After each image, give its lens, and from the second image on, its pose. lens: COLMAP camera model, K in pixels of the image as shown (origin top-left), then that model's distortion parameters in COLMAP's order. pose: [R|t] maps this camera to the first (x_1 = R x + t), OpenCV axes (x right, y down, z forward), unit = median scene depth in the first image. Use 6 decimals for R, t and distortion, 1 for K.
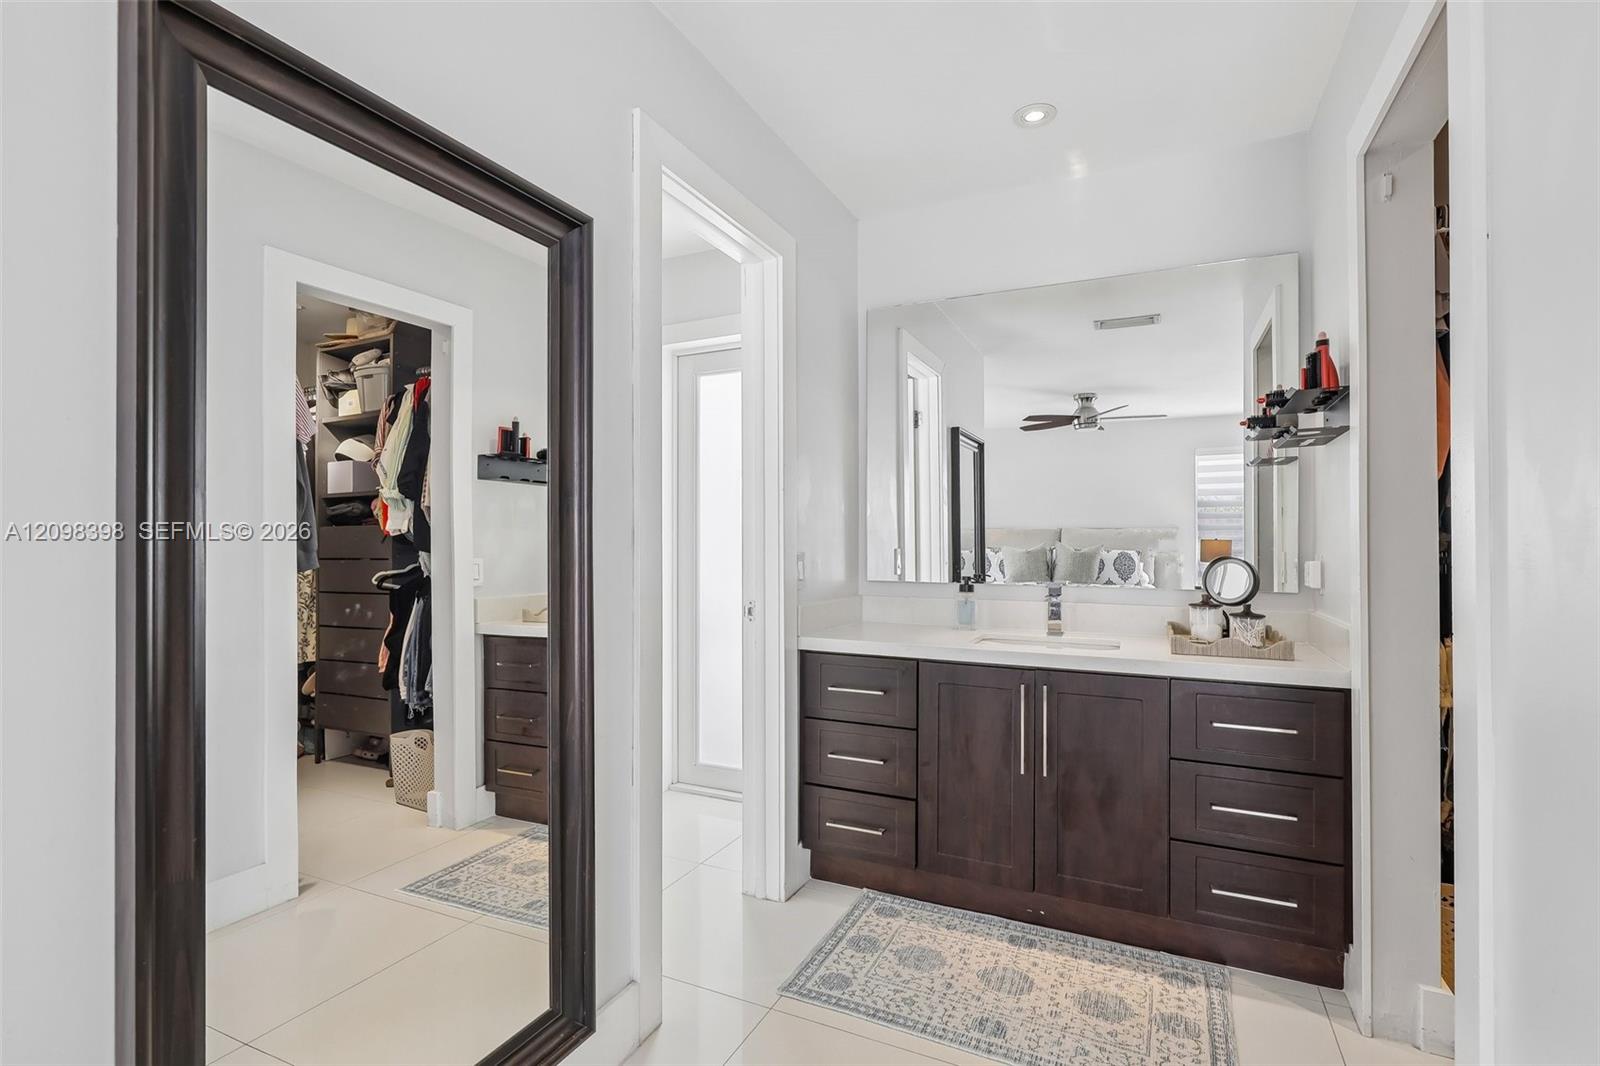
lens RADIAL K [[736.9, 0, 800.0], [0, 736.9, 533.0], [0, 0, 1]] dist [-0.000691, -0.000823]
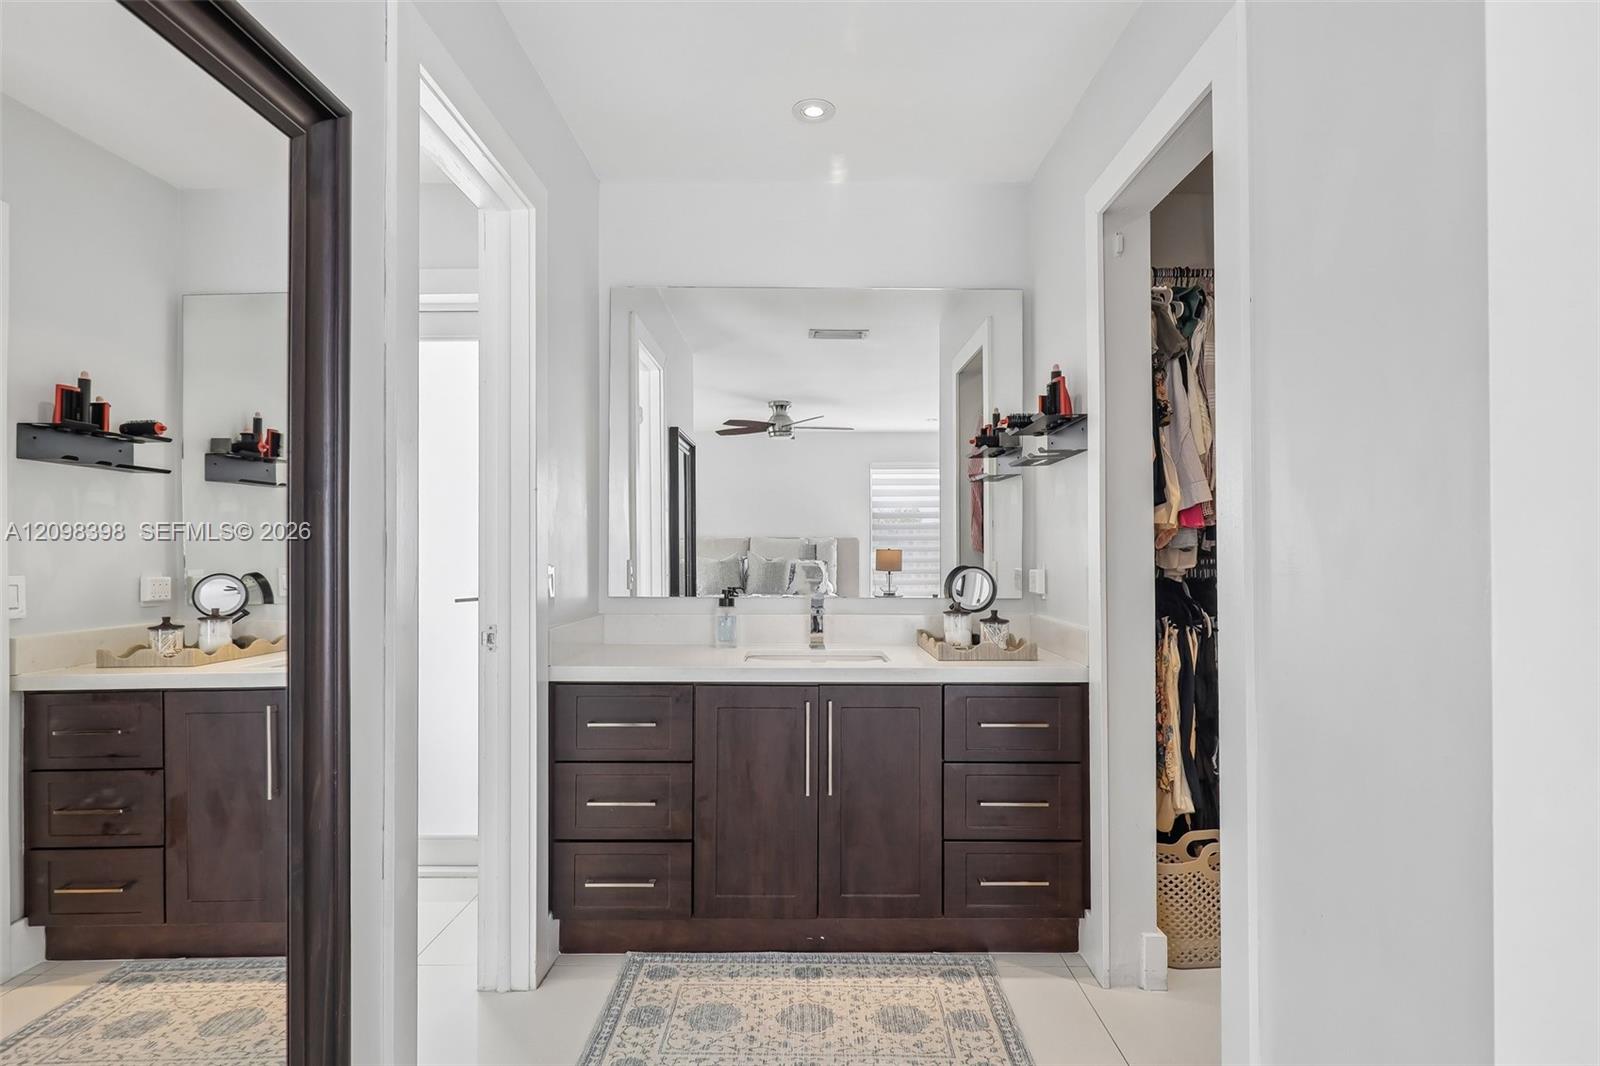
lens RADIAL K [[802.3, 0, 798.0], [0, 802.3, 536.3], [0, 0, 1]] dist [-0.000939, -0.000410]
pose [[0.904803, 0.007250, 0.425769, -0.142302], [-0.004252, 0.999959, -0.007989, -0.000356], [-0.425810, 0.005418, 0.904797, 0.060169]]
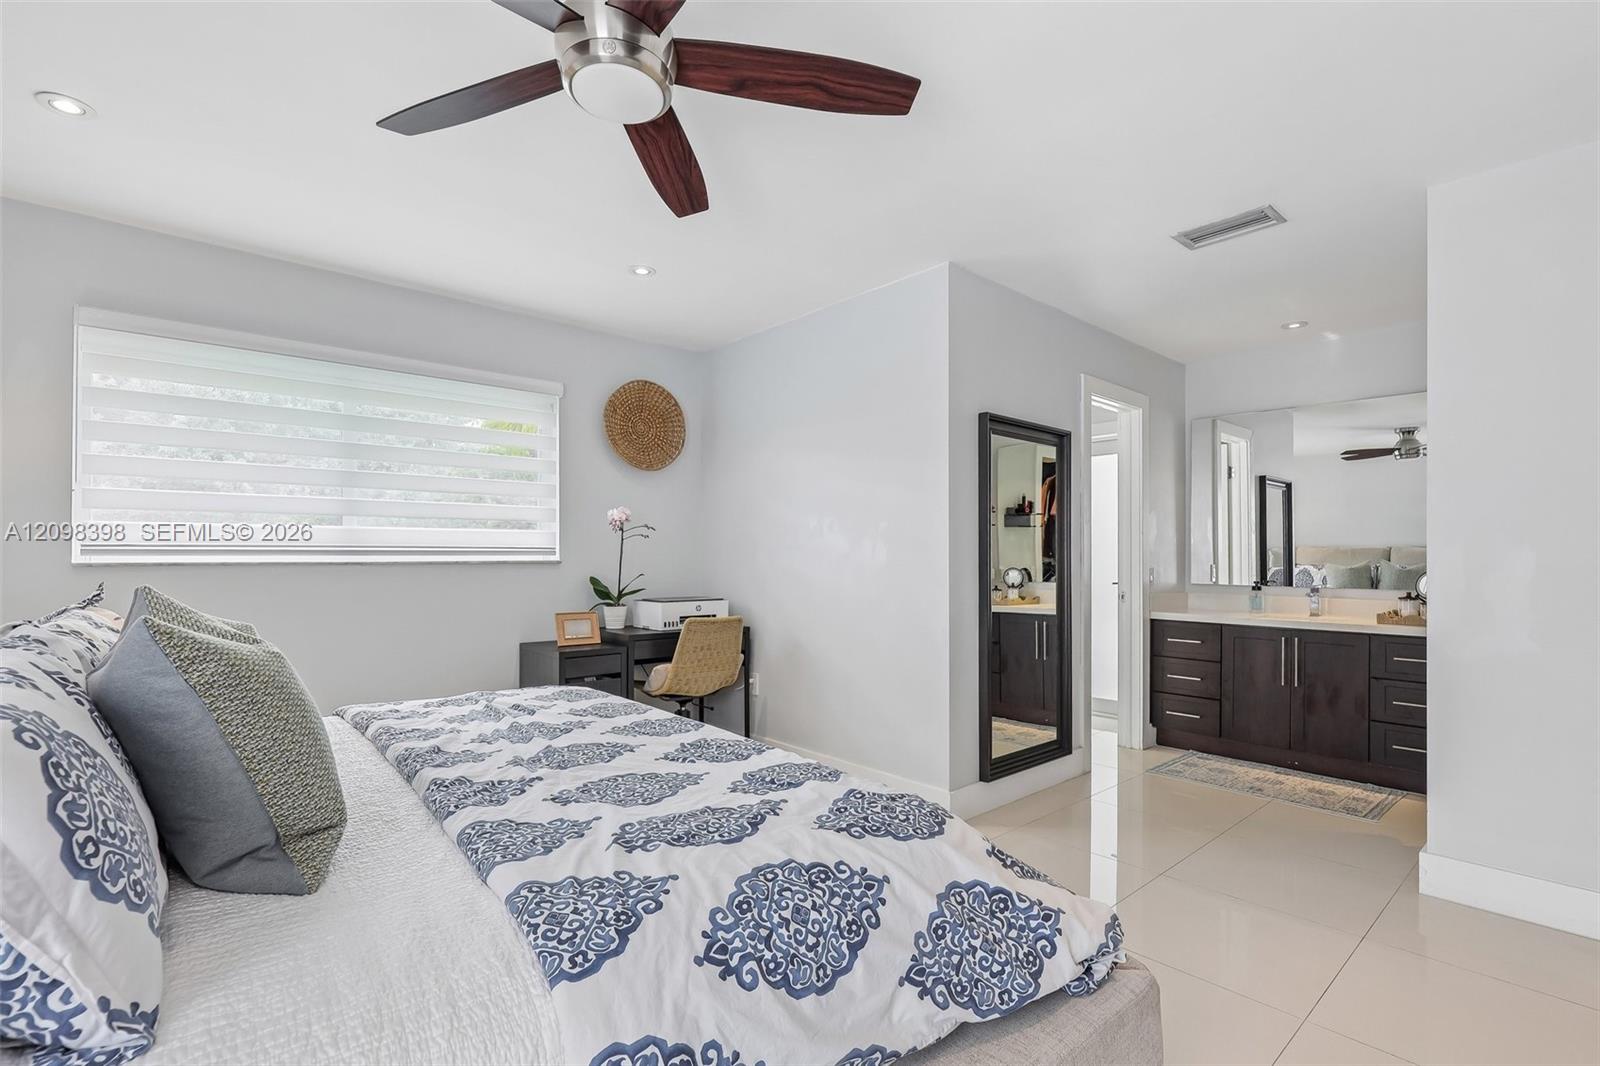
lens RADIAL K [[738.1, 0, 832.4], [0, 738.1, 548.4], [0, 0, 1]] dist [-0.000772, -0.000366]
pose [[0.936176, 0.000660, -0.351531, -0.103596], [-0.000456, 1.000000, 0.000661, -0.019651], [0.351531, -0.000459, 0.936176, -1.072113]]
